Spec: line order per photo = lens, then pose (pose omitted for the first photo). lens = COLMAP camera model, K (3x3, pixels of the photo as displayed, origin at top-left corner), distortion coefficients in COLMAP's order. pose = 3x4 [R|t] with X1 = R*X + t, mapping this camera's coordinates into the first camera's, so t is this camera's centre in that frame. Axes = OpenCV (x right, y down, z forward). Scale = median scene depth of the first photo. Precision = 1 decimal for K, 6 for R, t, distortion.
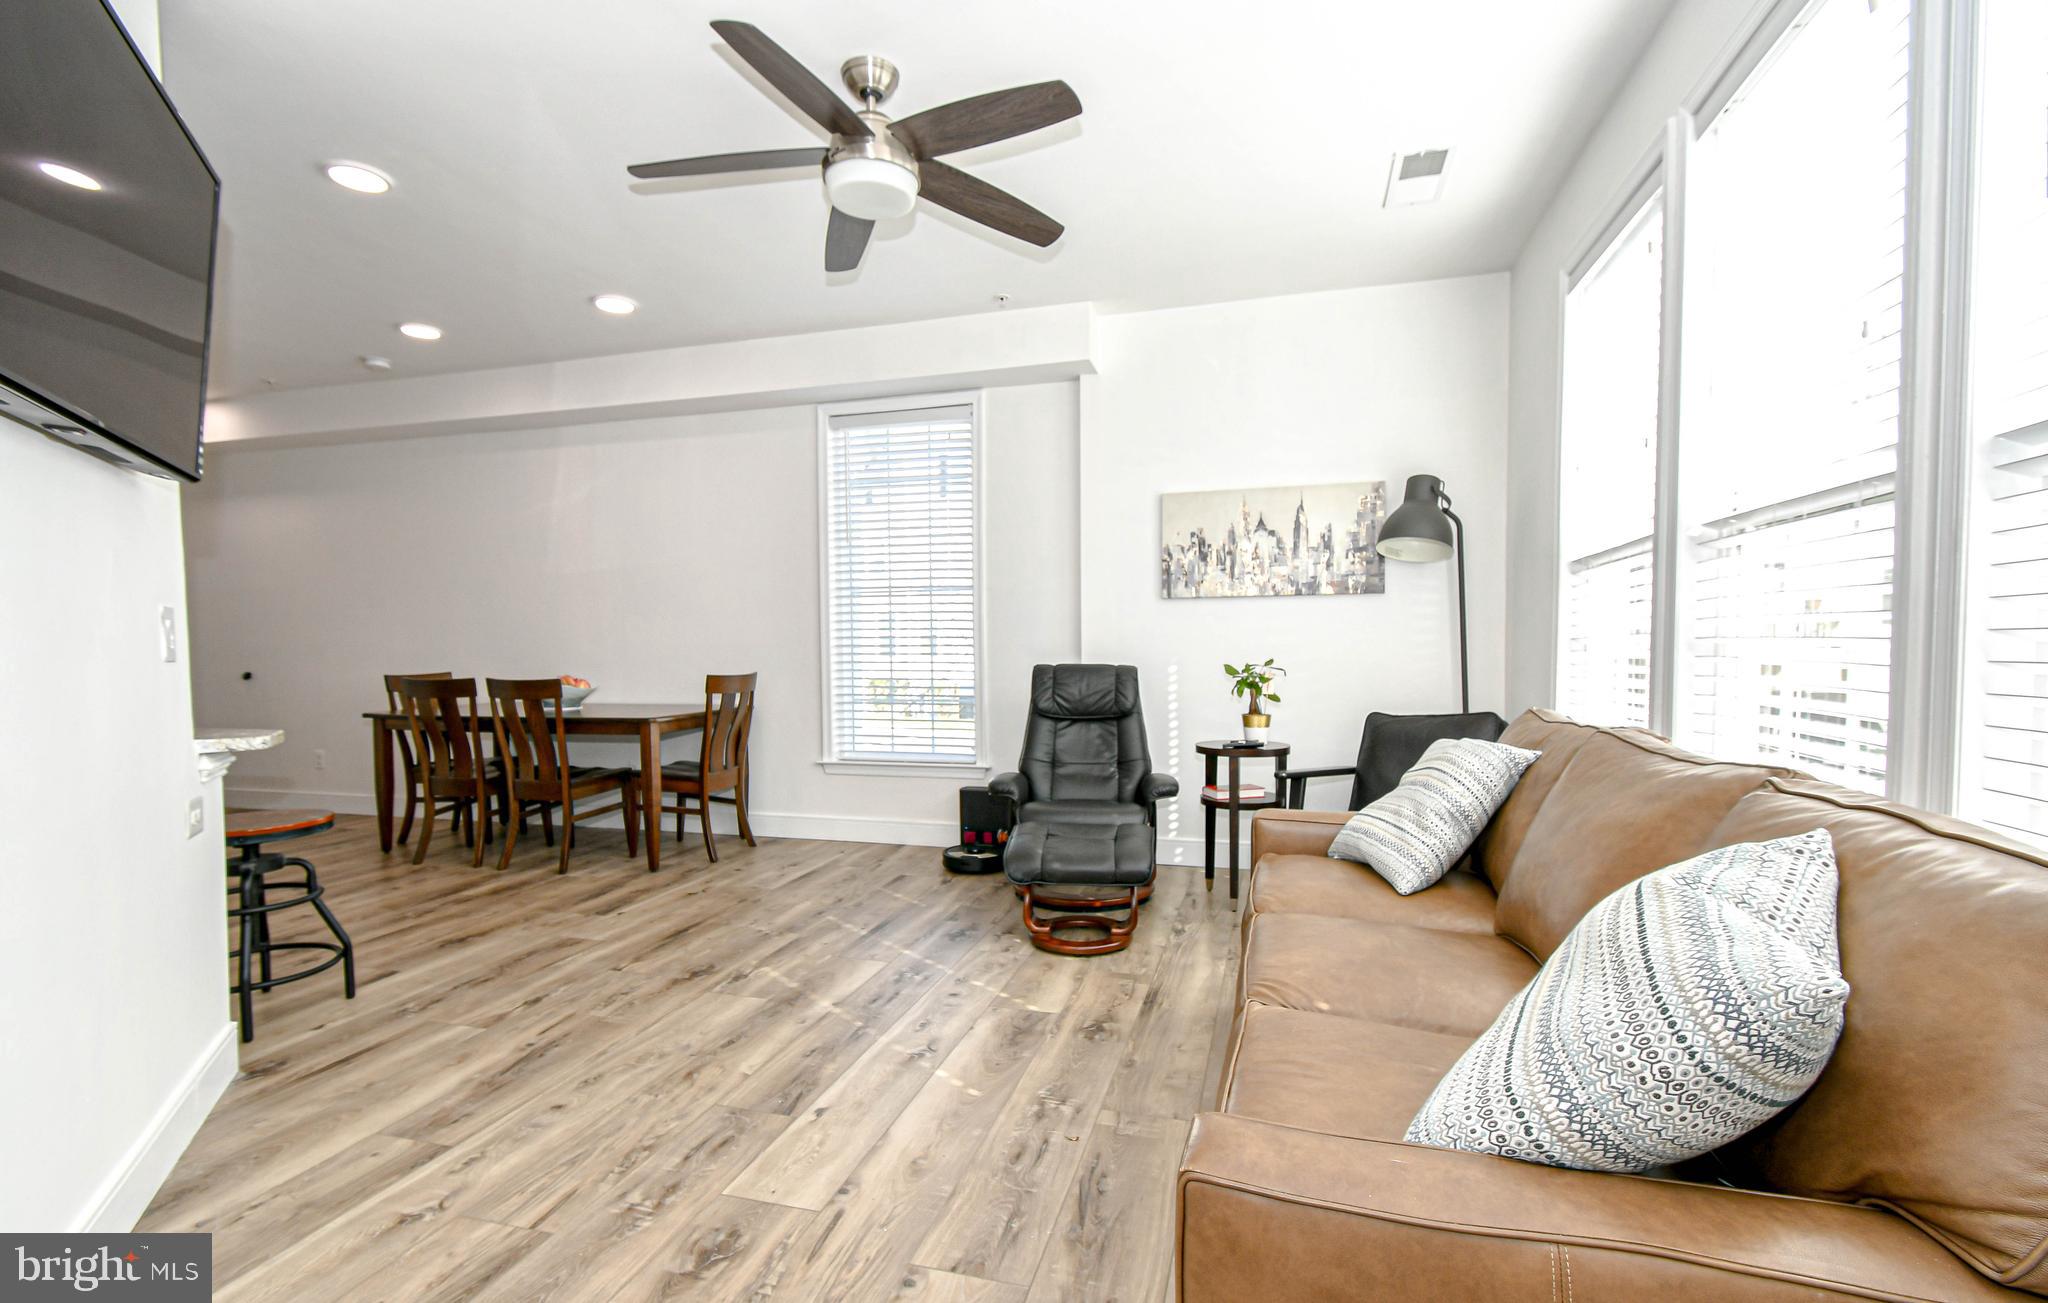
lens RADIAL K [[912.5, 0, 1027.8], [0, 912.5, 687.9], [0, 0, 1]] dist [0.010042, -0.004217]
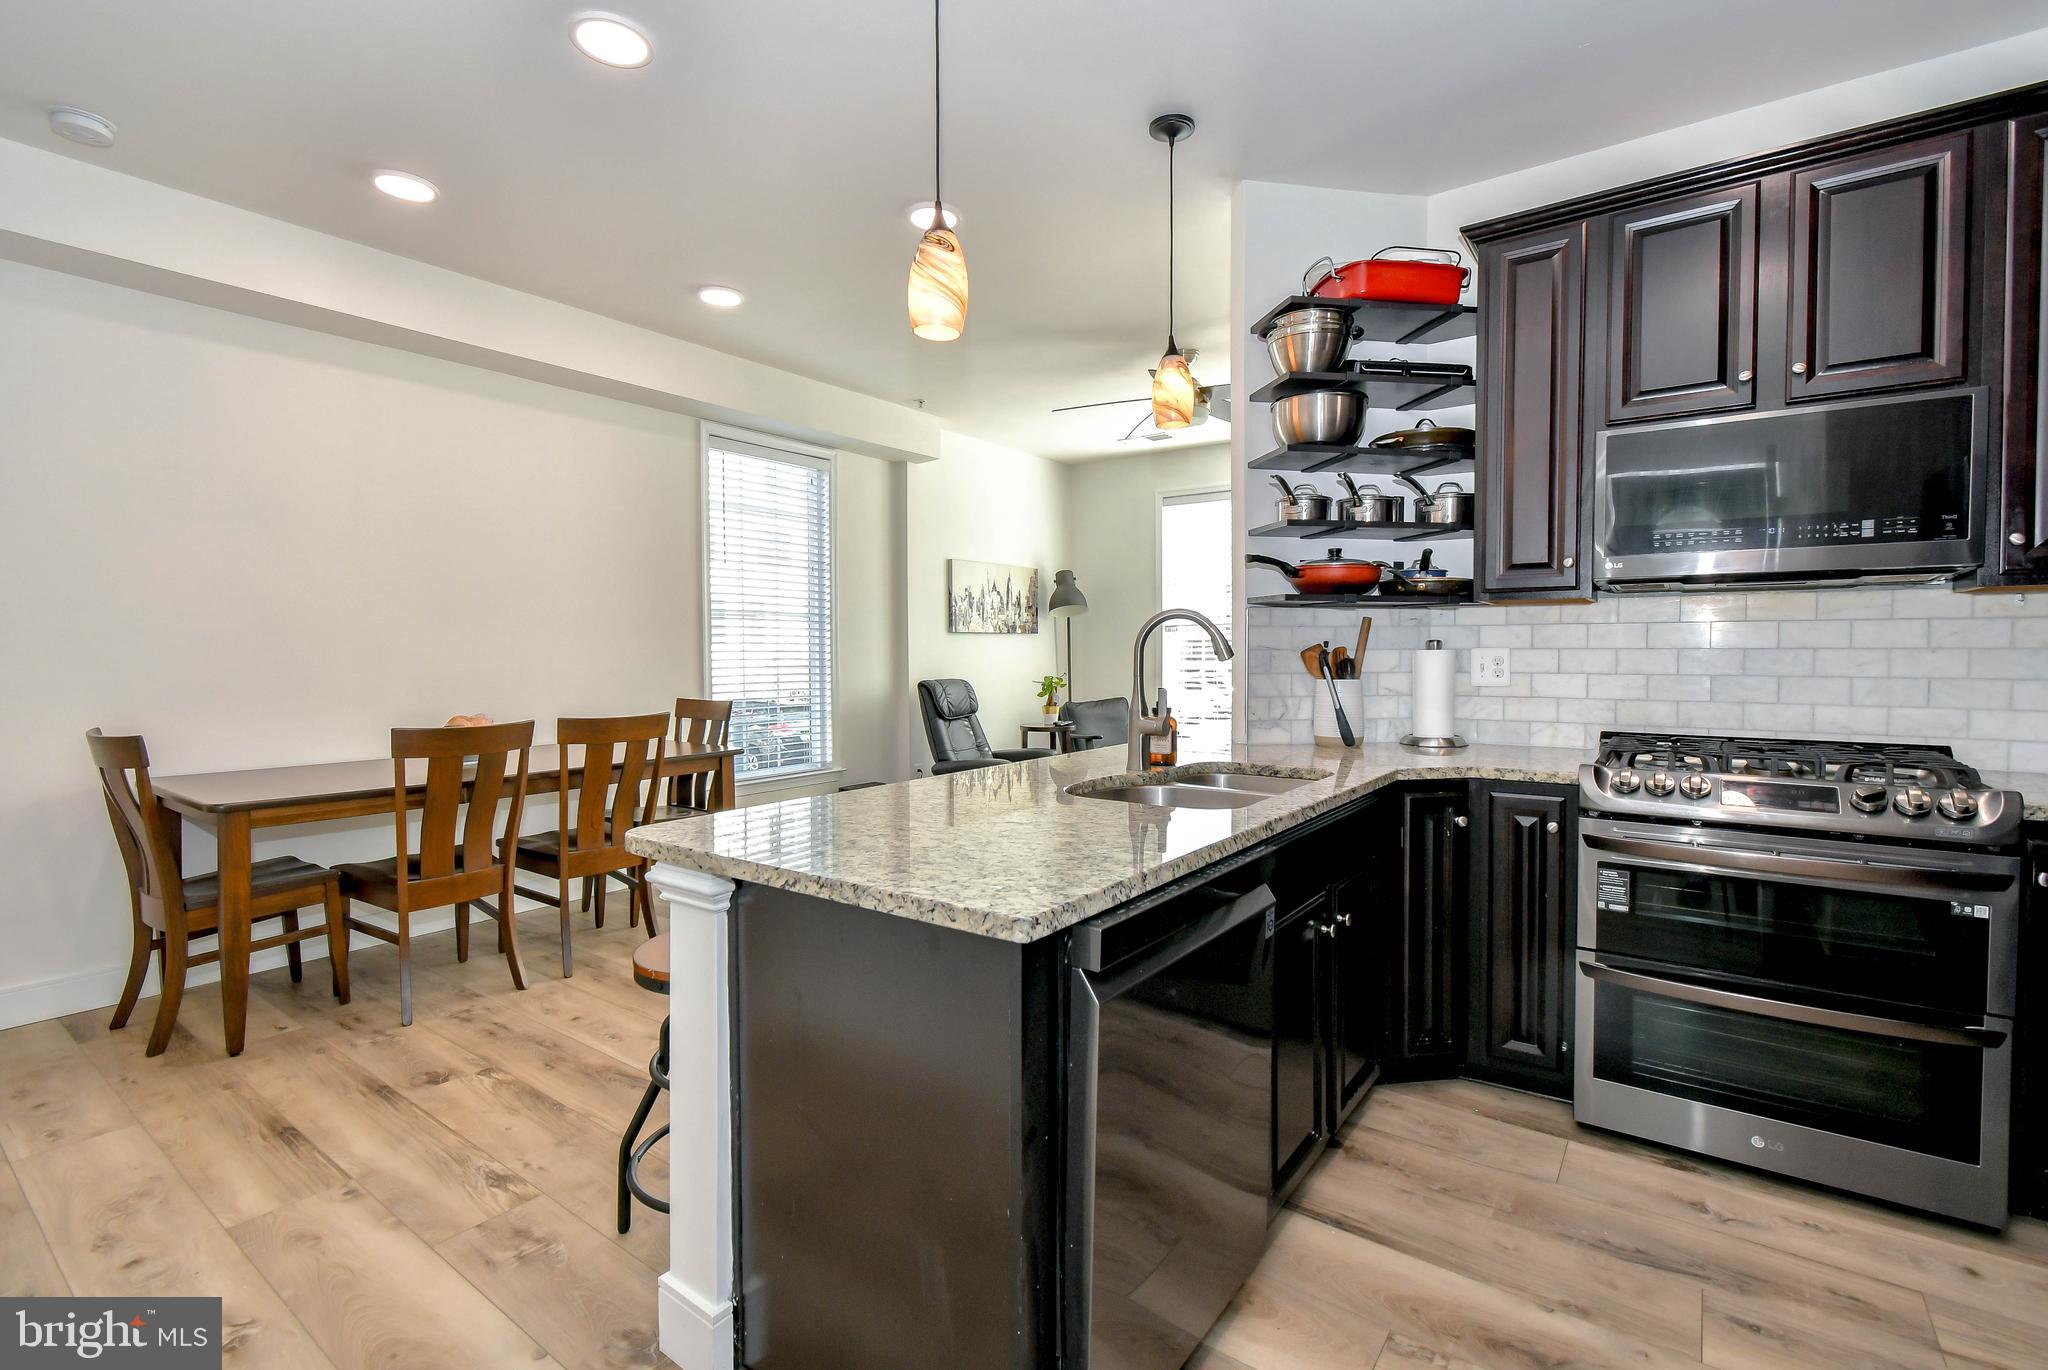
lens RADIAL K [[918.7, 0, 1044.7], [0, 918.7, 675.5], [0, 0, 1]] dist [0.007548, -0.003586]
pose [[0.341205, -0.020014, 0.939776, -1.307035], [0.045575, 0.998950, 0.004727, -0.035151], [-0.938883, 0.041217, 0.341759, 0.429776]]
